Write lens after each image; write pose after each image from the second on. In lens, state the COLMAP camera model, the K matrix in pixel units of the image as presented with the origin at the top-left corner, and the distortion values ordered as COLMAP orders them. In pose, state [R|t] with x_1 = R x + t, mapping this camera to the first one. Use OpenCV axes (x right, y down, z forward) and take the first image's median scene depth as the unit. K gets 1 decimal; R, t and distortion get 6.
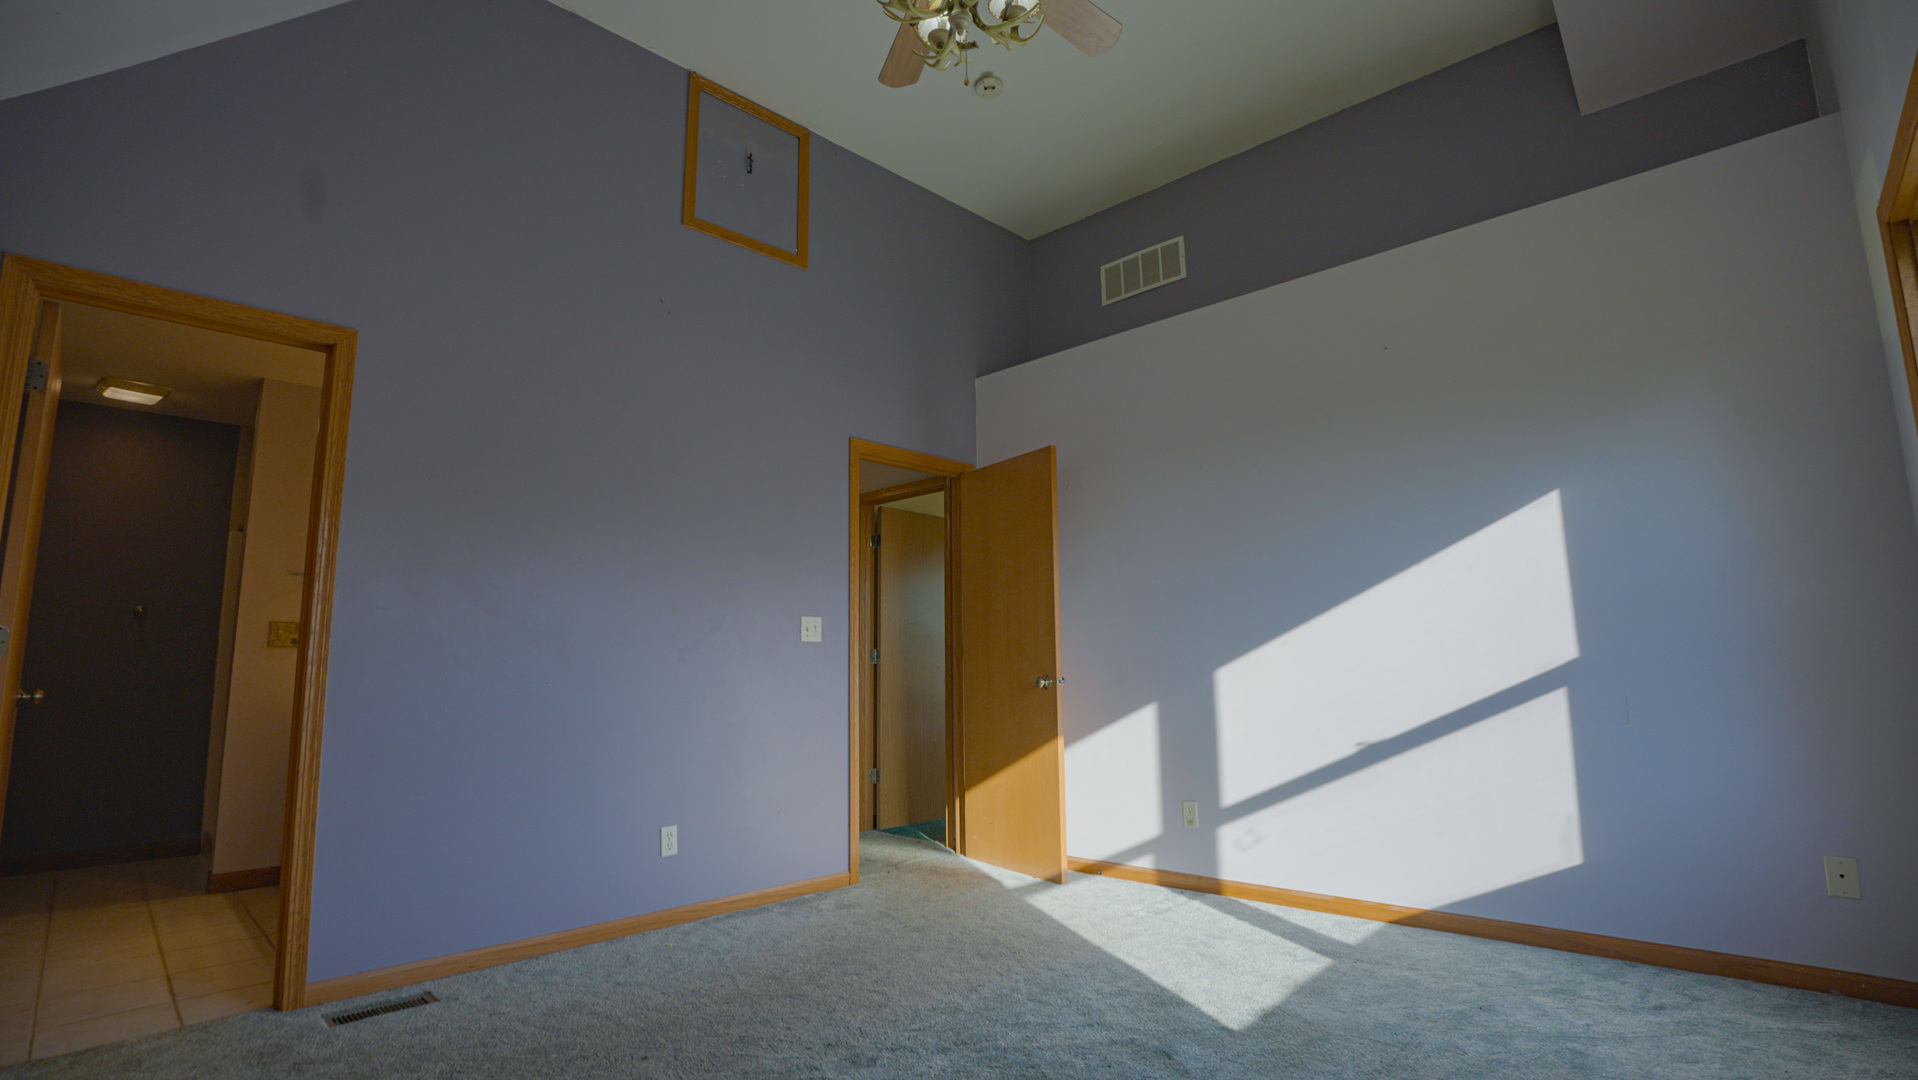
lens RADIAL K [[874.3, 0, 959.0], [0, 874.3, 540.0], [0, 0, 1]] dist [-0.061399, 0.000664]
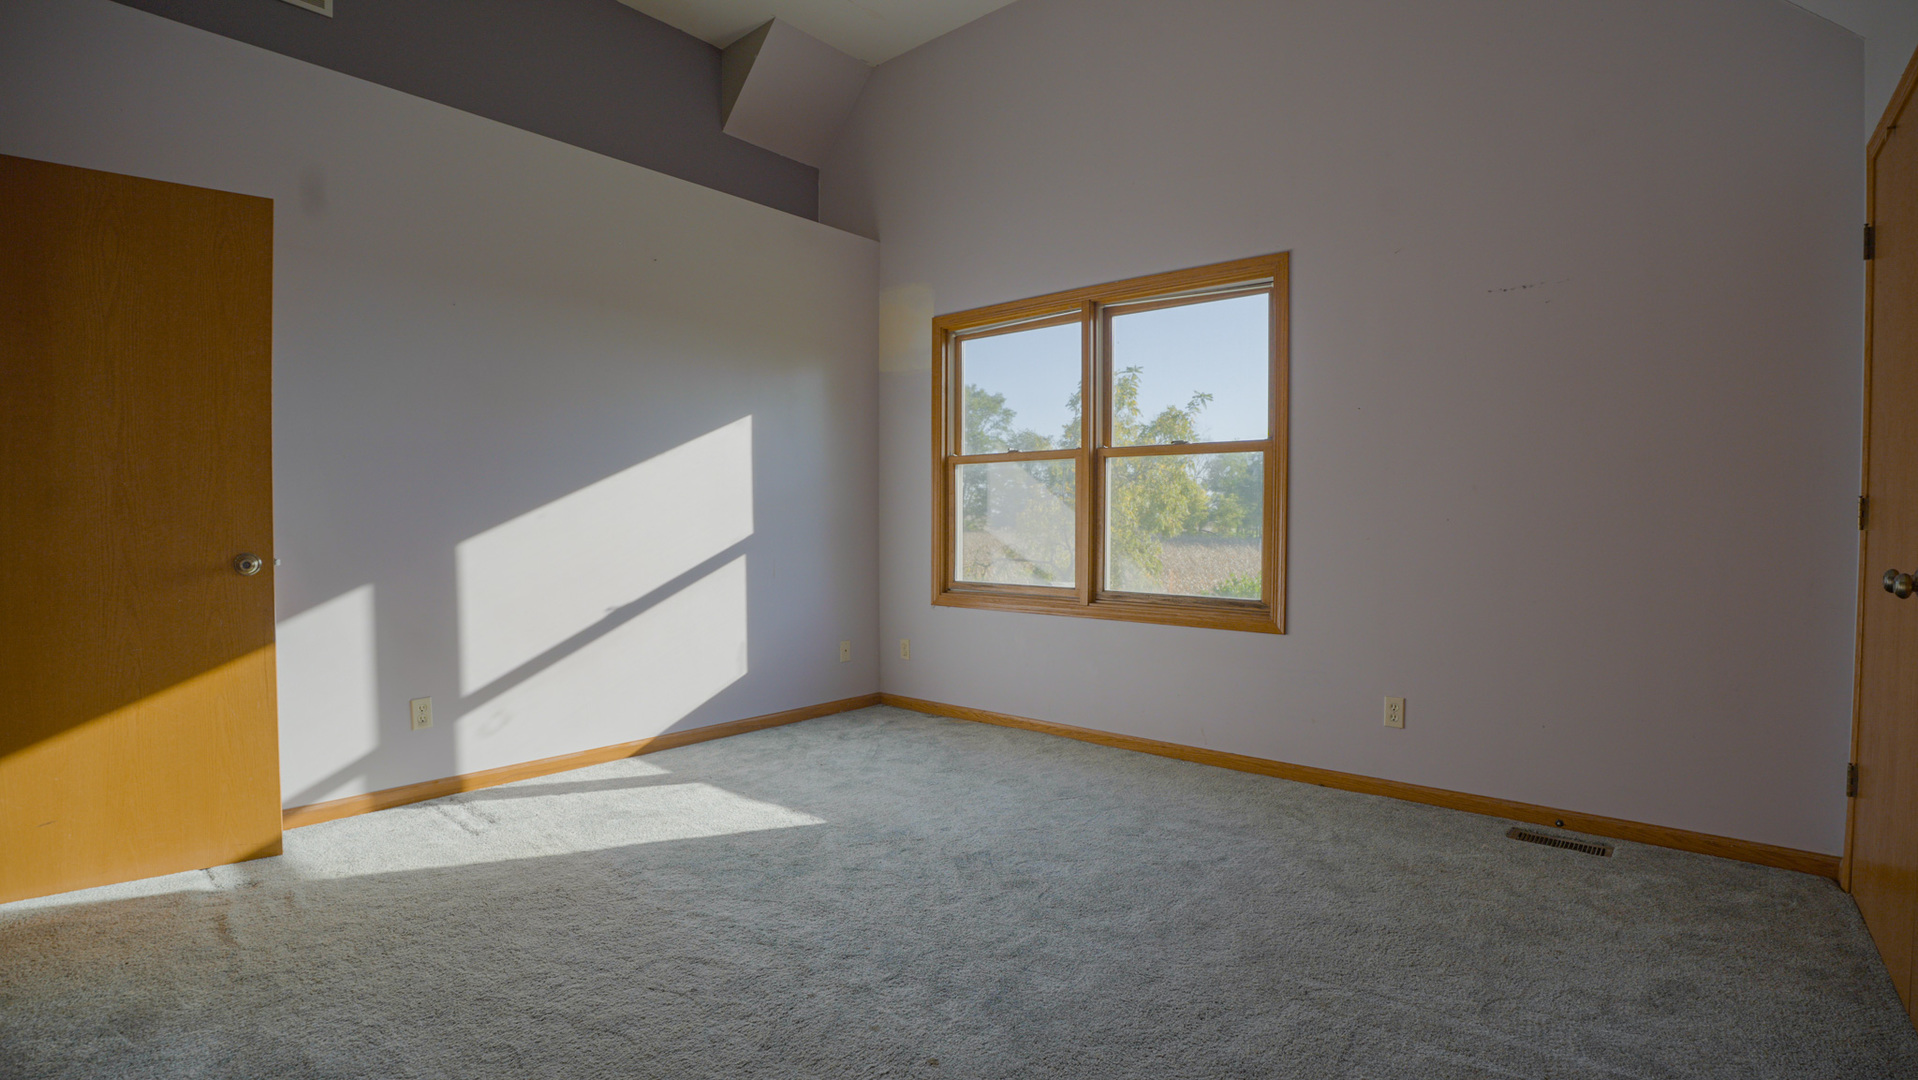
lens RADIAL K [[874.3, 0, 959.0], [0, 874.3, 540.0], [0, 0, 1]] dist [-0.061399, 0.000664]
pose [[-0.071994, -0.010395, 0.997351, -0.746890], [-0.150334, 0.988635, -0.000548, 0.089802], [-0.986010, -0.149975, -0.072738, 0.713932]]
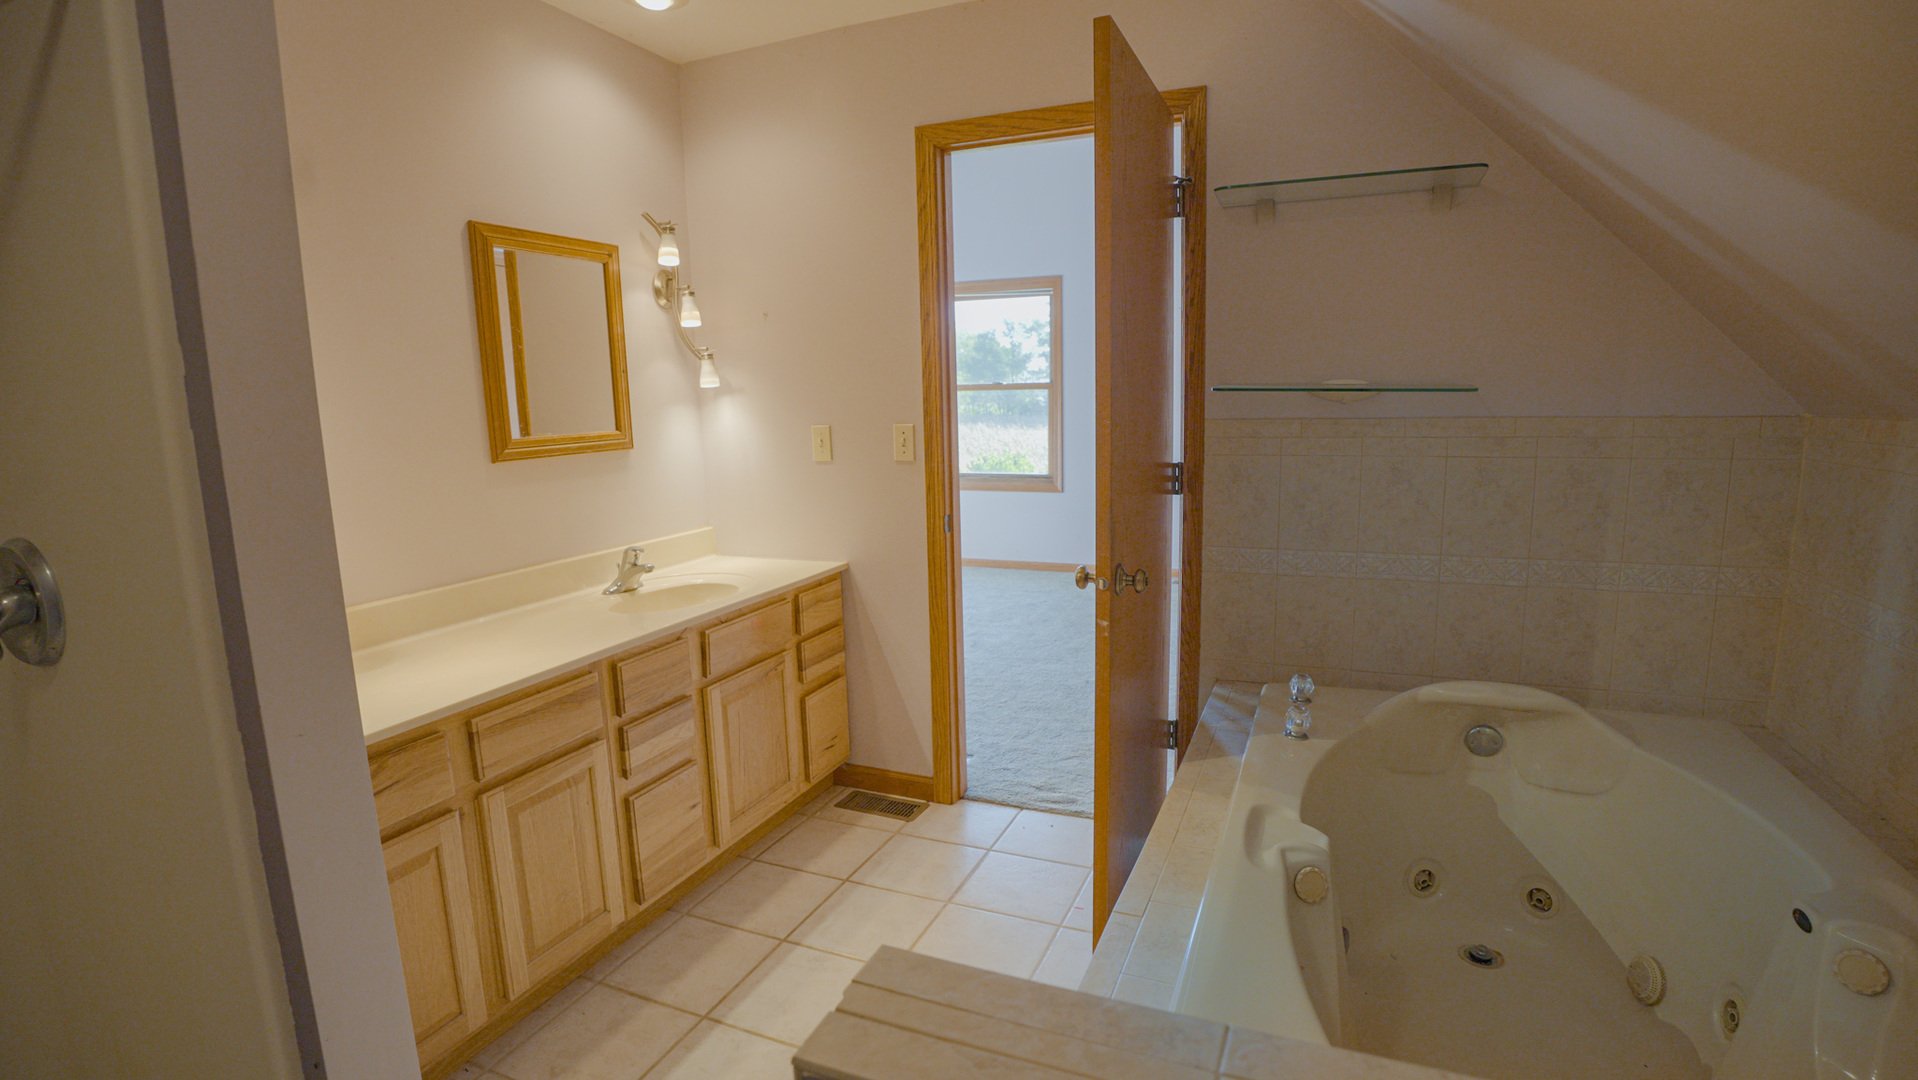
lens RADIAL K [[907.1, 0, 940.0], [0, 907.1, 551.8], [0, 0, 1]] dist [-0.073297, 0.021181]
pose [[-0.351434, -0.138478, 0.925915, -1.545765], [-0.110688, 0.988210, 0.105782, 0.090635], [-0.929646, -0.065312, -0.362618, 1.226904]]
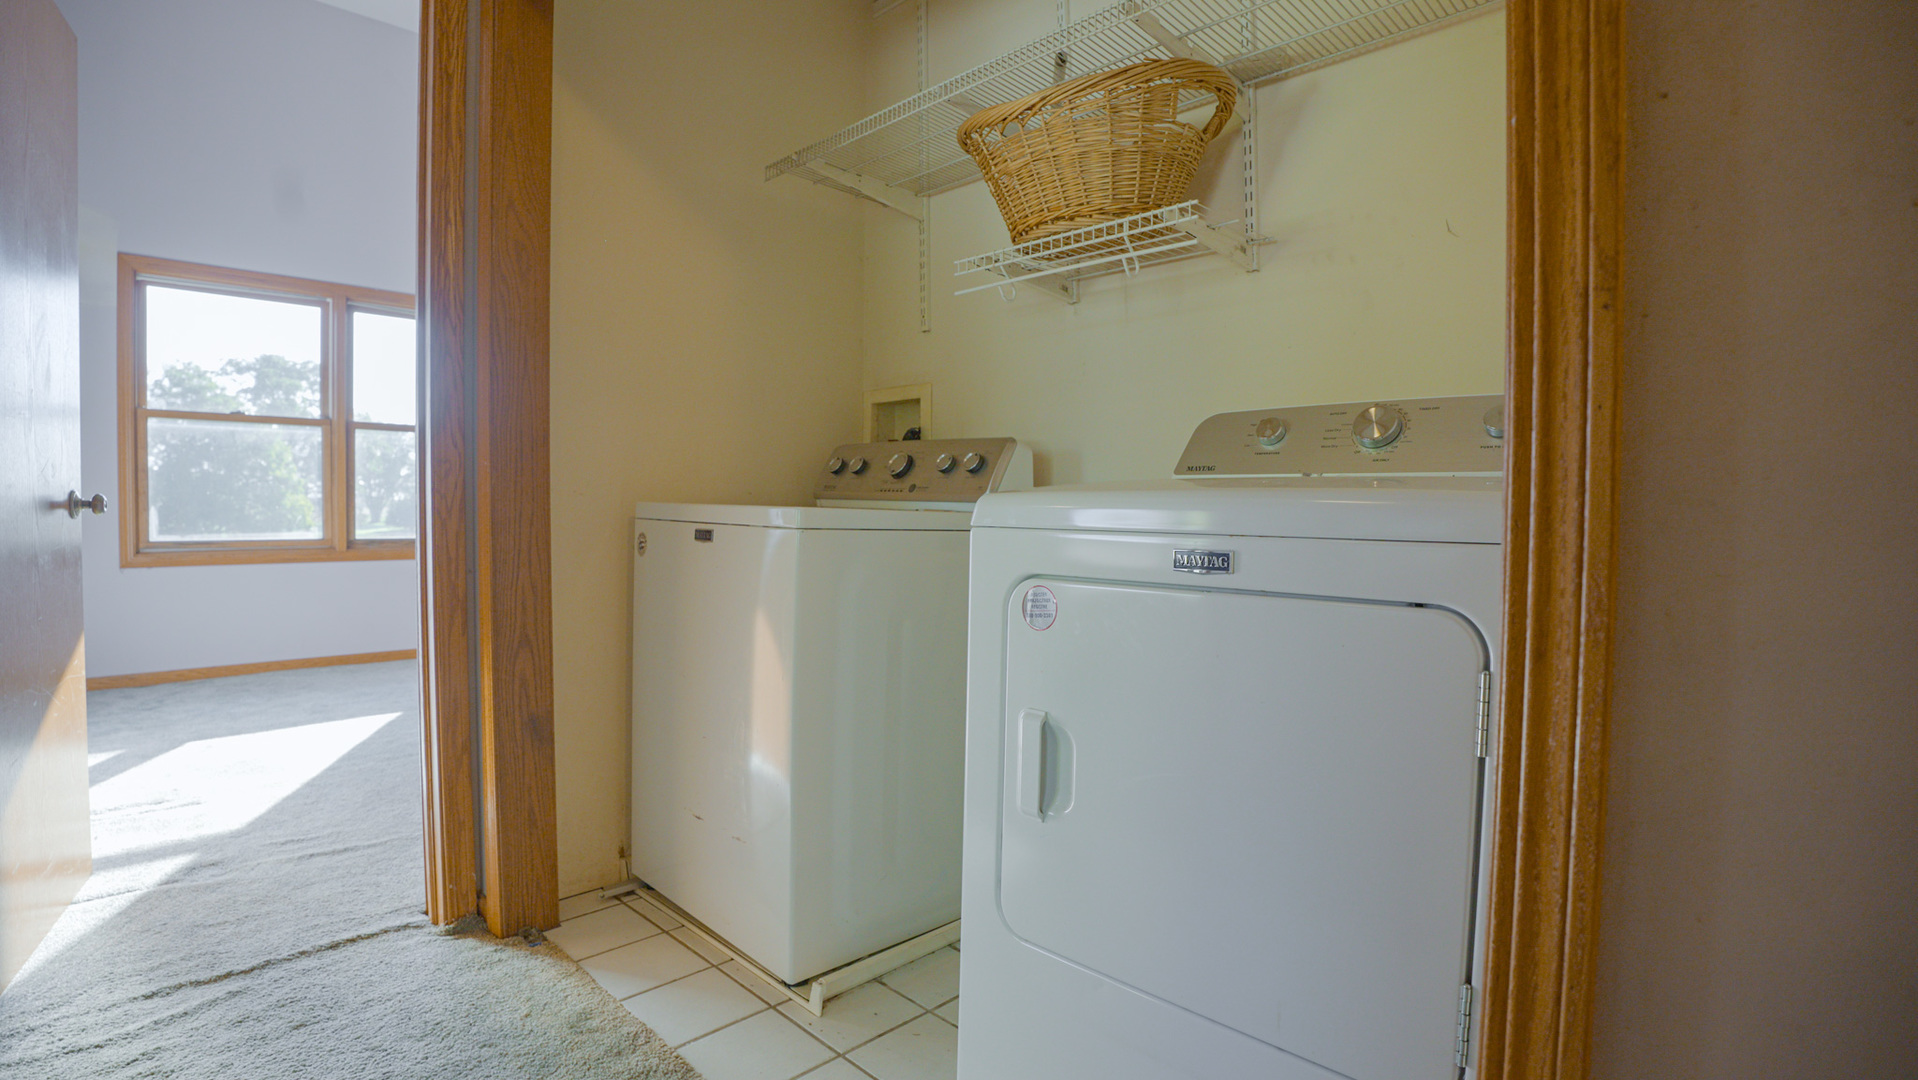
lens RADIAL K [[907.1, 0, 940.0], [0, 907.1, 551.8], [0, 0, 1]] dist [-0.073297, 0.021181]
pose [[-0.999805, 0.002953, 0.019510, -0.546931], [0.000889, 0.994475, -0.104973, 0.331394], [-0.019712, -0.104935, -0.994284, 1.998328]]
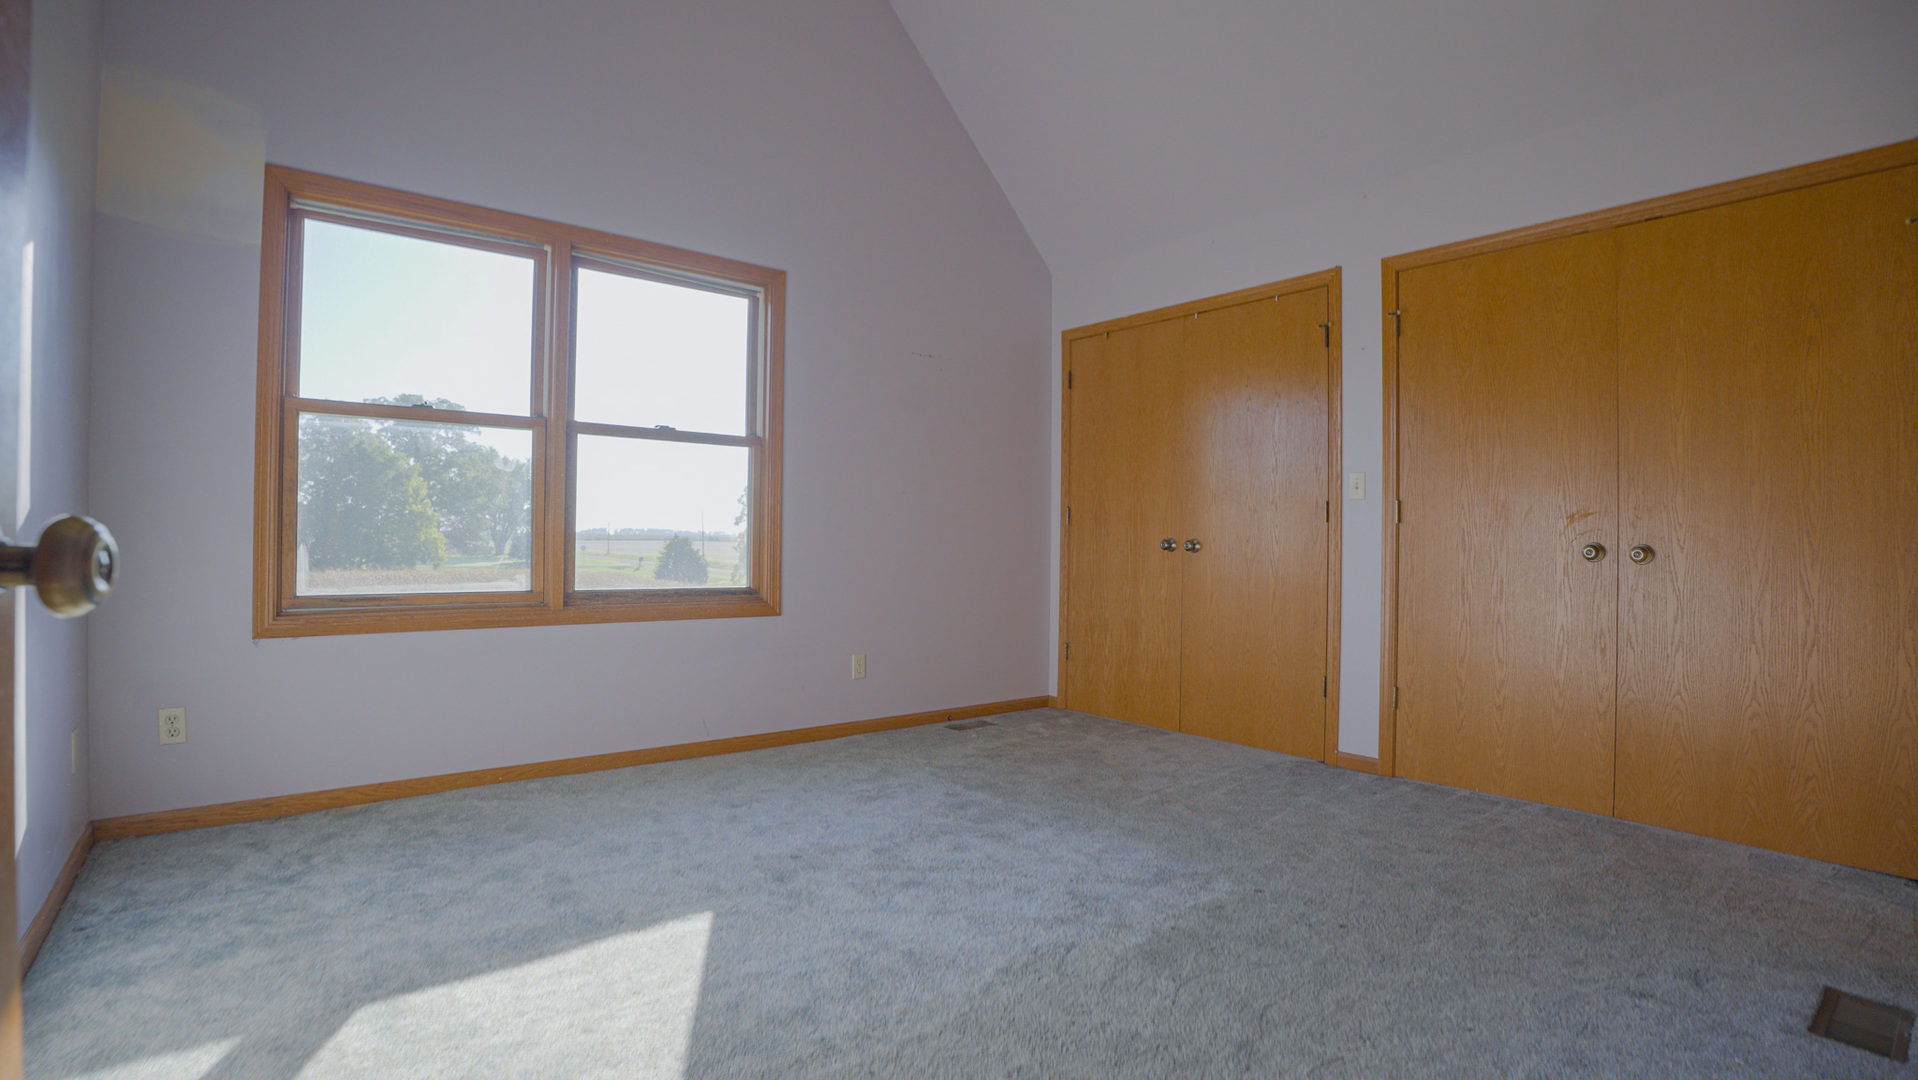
lens RADIAL K [[907.1, 0, 940.0], [0, 907.1, 551.8], [0, 0, 1]] dist [-0.073297, 0.021181]
pose [[-0.991861, 0.002683, 0.127293, -0.036163], [-0.015435, 0.989870, -0.141133, 0.238723], [-0.126383, -0.141949, -0.981773, 1.466473]]
